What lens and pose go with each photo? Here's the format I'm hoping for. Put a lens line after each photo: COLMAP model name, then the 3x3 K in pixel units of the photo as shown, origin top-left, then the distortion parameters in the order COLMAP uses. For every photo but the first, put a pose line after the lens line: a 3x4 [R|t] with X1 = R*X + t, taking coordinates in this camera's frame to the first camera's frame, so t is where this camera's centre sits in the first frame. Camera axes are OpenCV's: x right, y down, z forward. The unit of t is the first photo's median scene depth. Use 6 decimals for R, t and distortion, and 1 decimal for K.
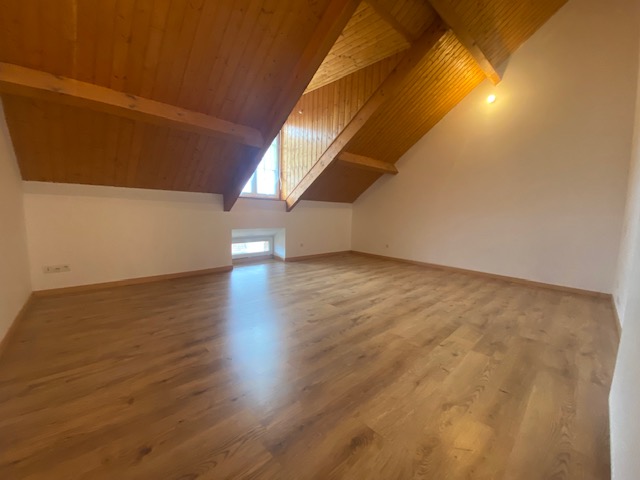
lens RADIAL K [[259.6, 0, 321.2], [0, 259.6, 238.8], [0, 0, 1]] dist [0.004716, -0.013823]
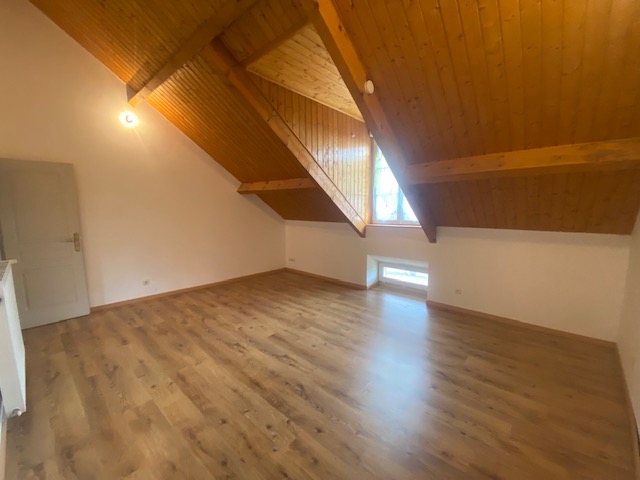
lens RADIAL K [[259.6, 0, 324.3], [0, 259.6, 240.7], [0, 0, 1]] dist [0.004716, -0.013823]
pose [[0.084742, 0.100454, -0.991326, 1.168550], [-0.100576, 0.990686, 0.091791, -0.281510], [0.991314, 0.091925, 0.094055, 1.107611]]
